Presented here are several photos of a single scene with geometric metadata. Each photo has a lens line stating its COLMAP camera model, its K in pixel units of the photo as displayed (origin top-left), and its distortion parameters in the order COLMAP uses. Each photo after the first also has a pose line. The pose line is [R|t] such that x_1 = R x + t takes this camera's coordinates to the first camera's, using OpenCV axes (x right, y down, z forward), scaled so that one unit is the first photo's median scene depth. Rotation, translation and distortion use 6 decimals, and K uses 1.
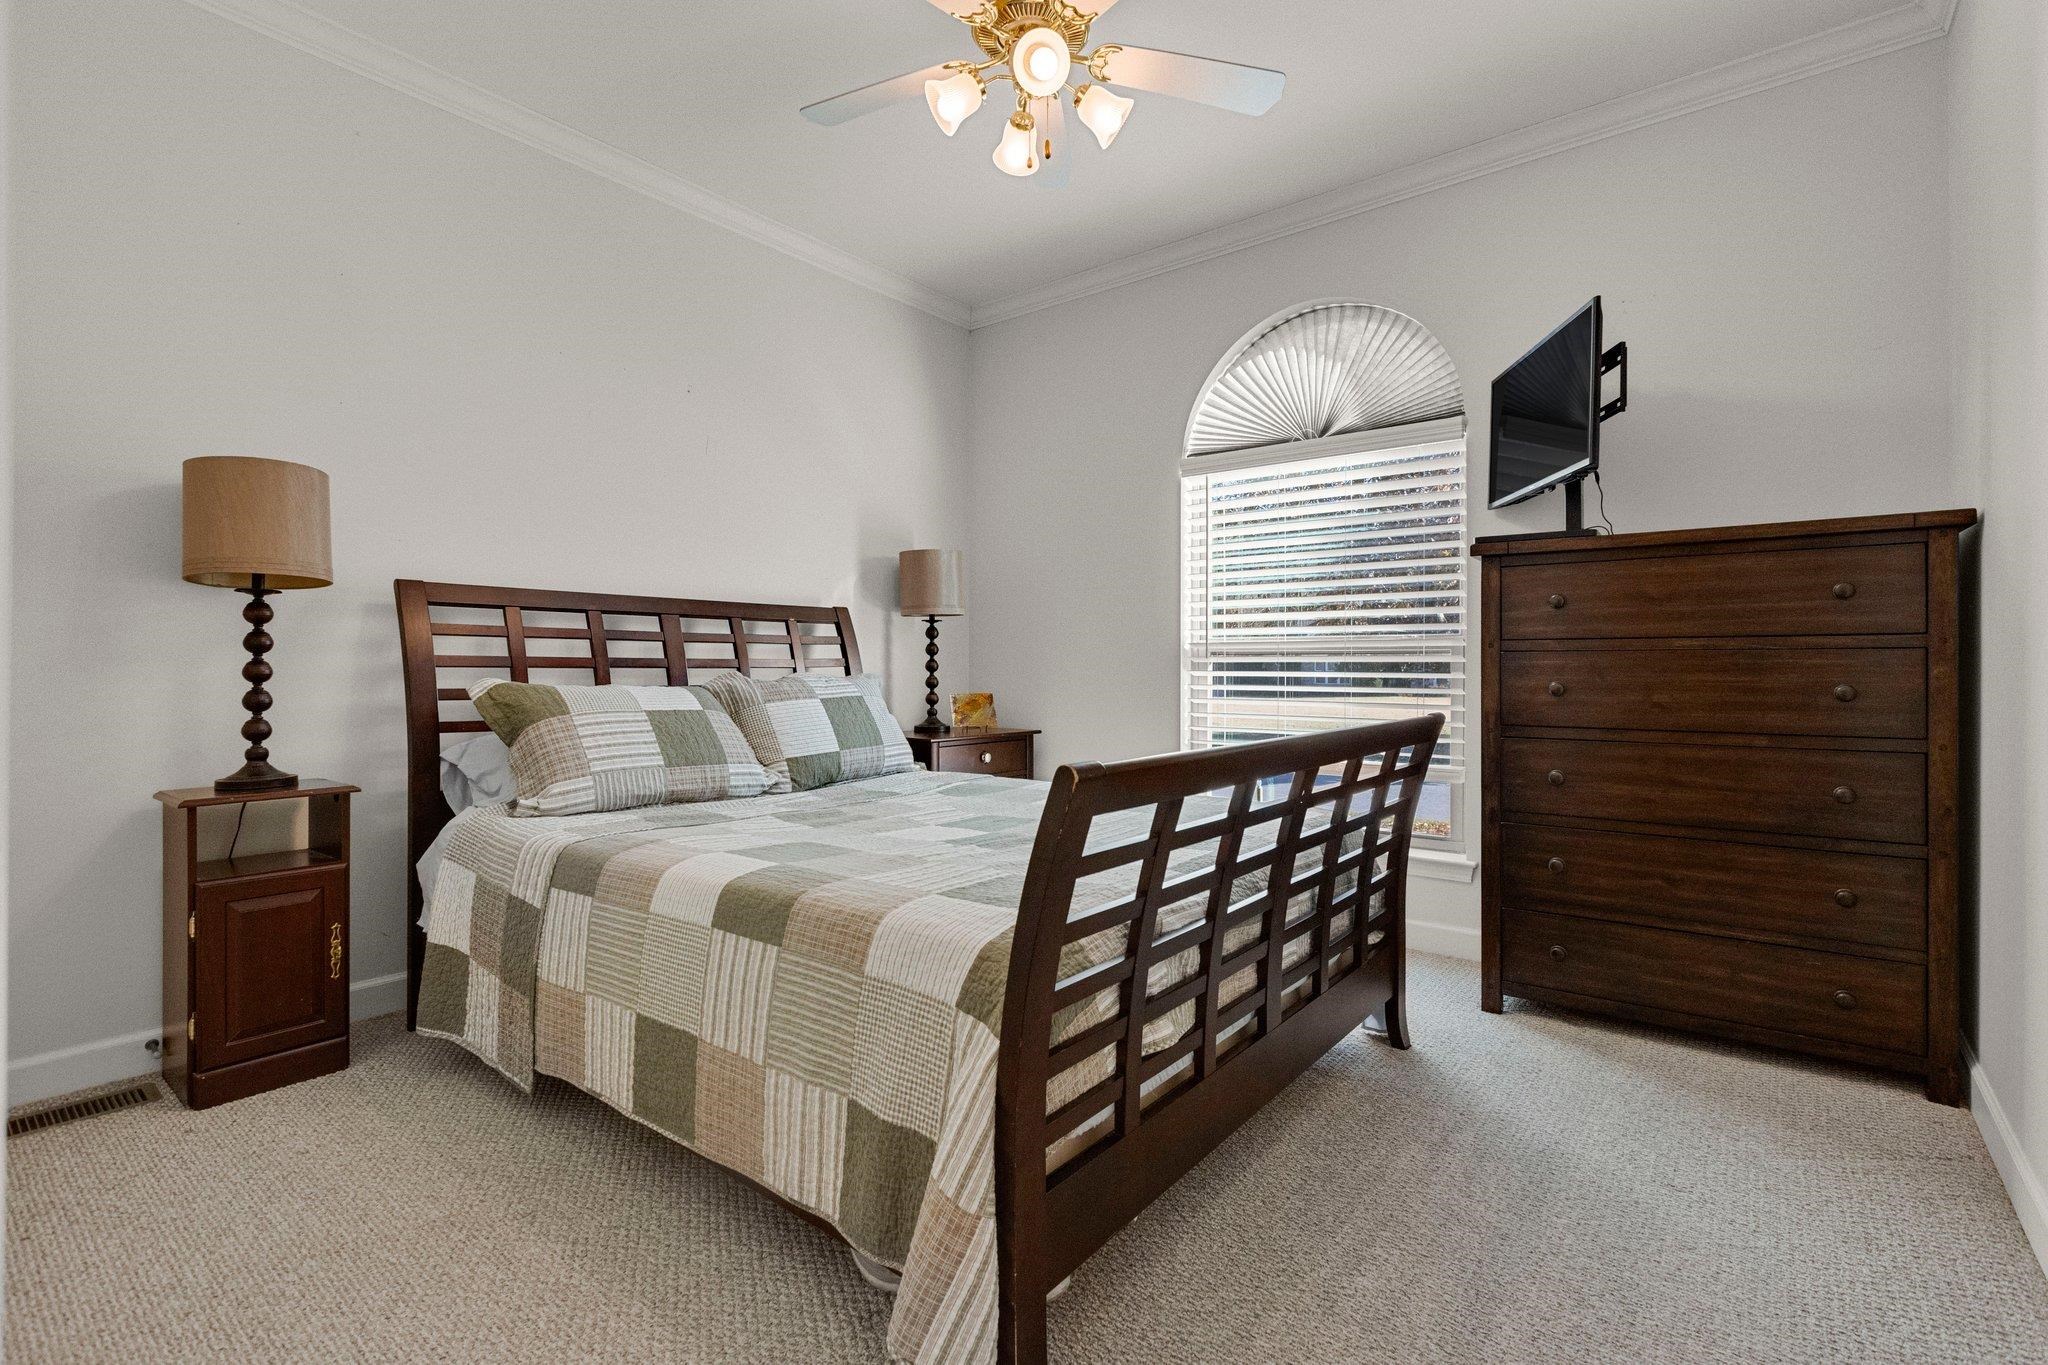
lens RADIAL K [[929.9, 0, 1023.9], [0, 929.9, 663.7], [0, 0, 1]] dist [0.001553, -0.000295]
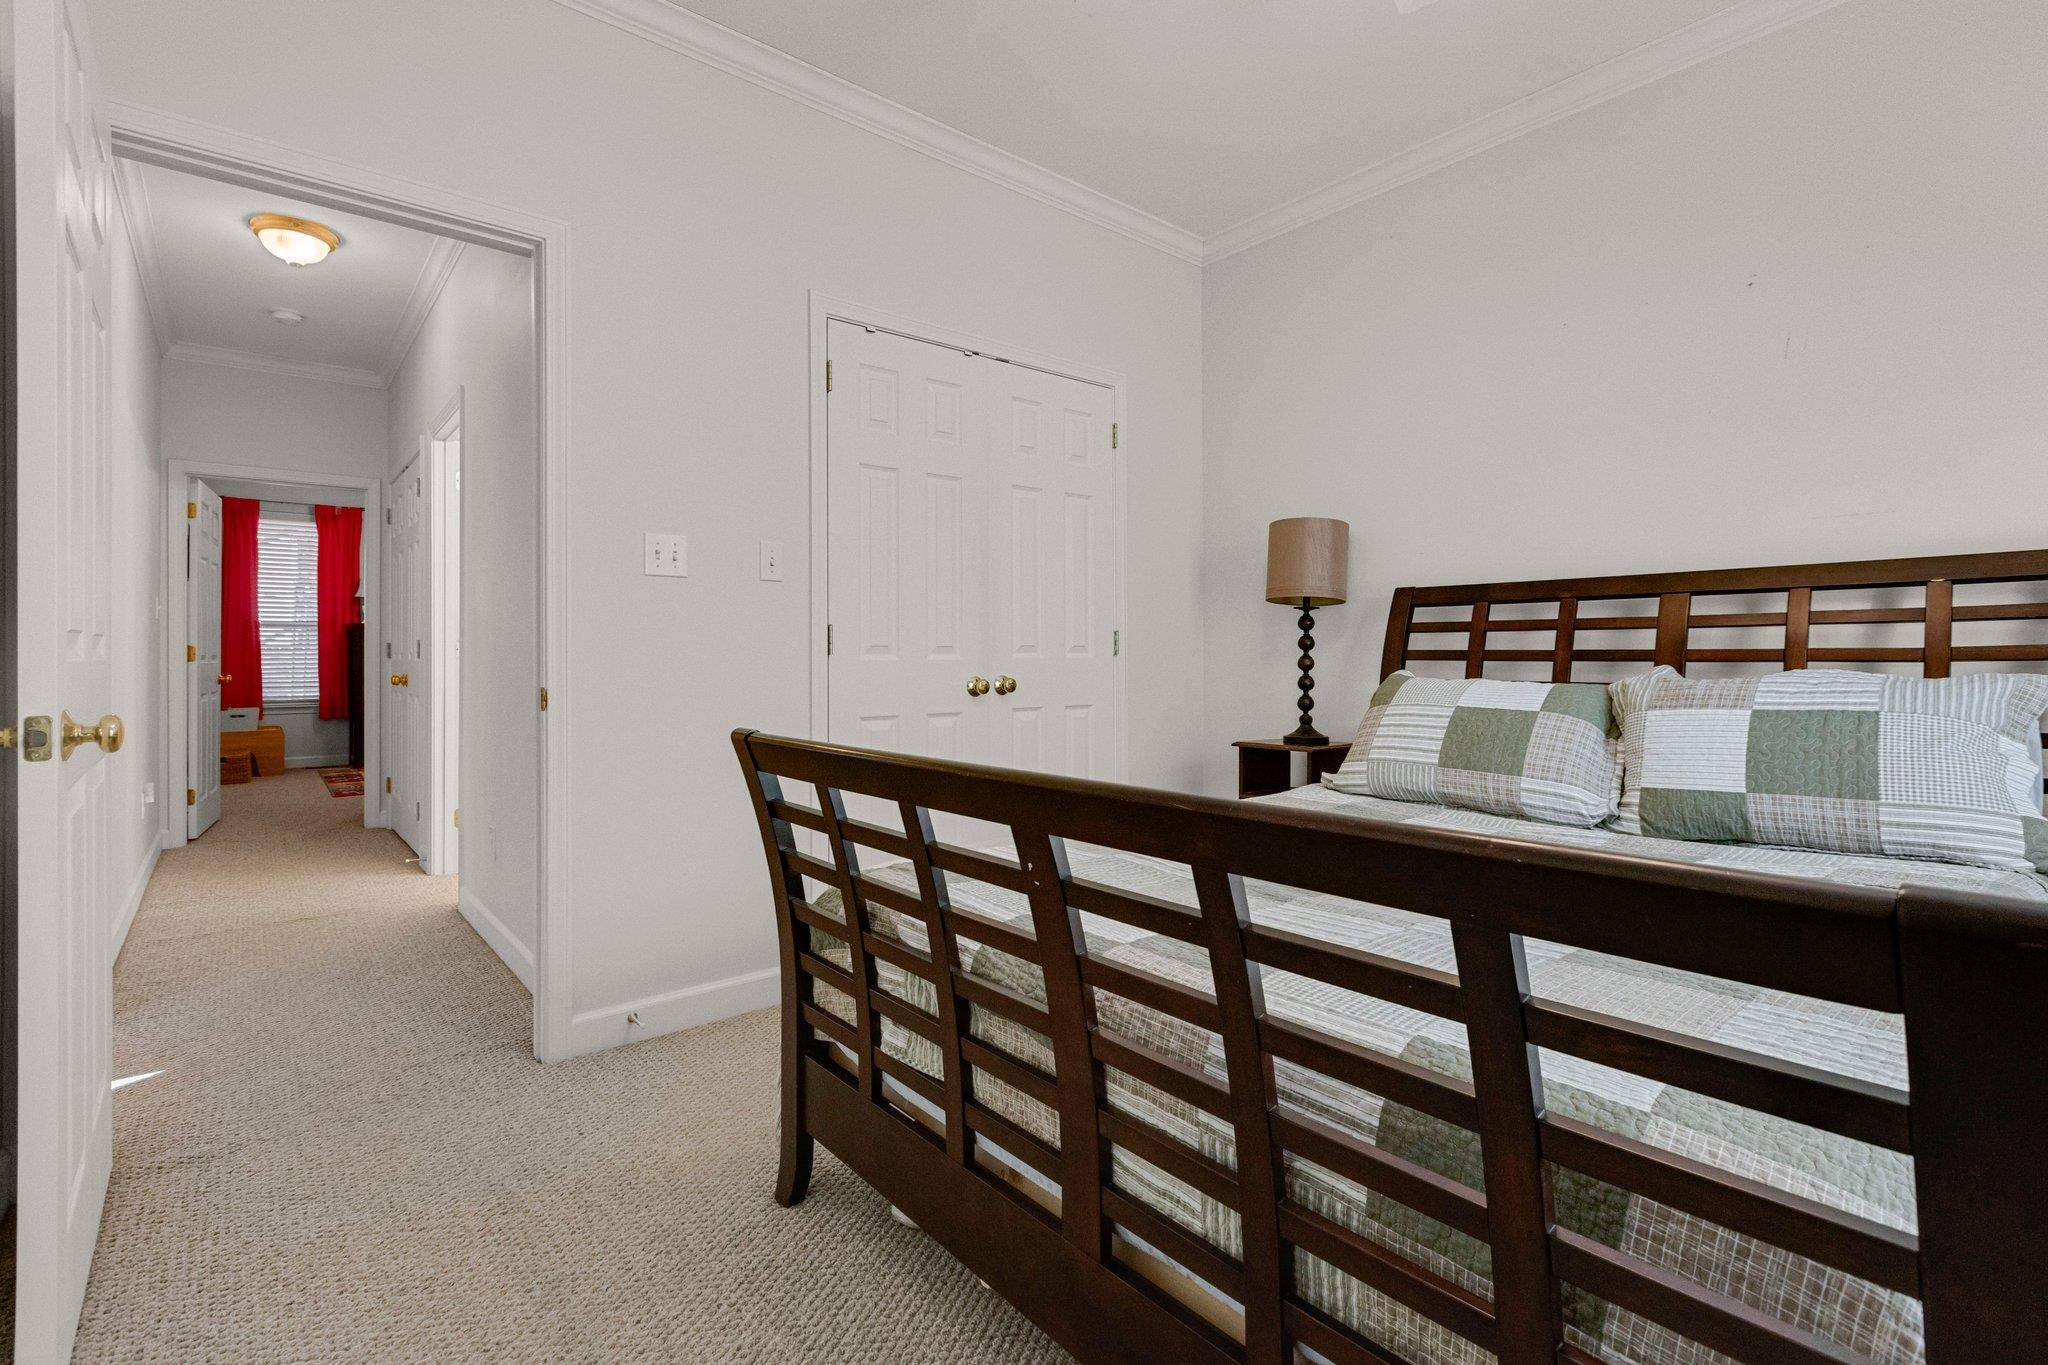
lens RADIAL K [[926.3, 0, 1028.5], [0, 926.3, 643.7], [0, 0, 1]] dist [0.000631, -0.000230]
pose [[-0.185022, -0.013060, -0.982648, 0.687781], [0.005384, 0.999883, -0.014303, -0.003654], [0.982720, -0.007937, -0.184930, 0.835737]]
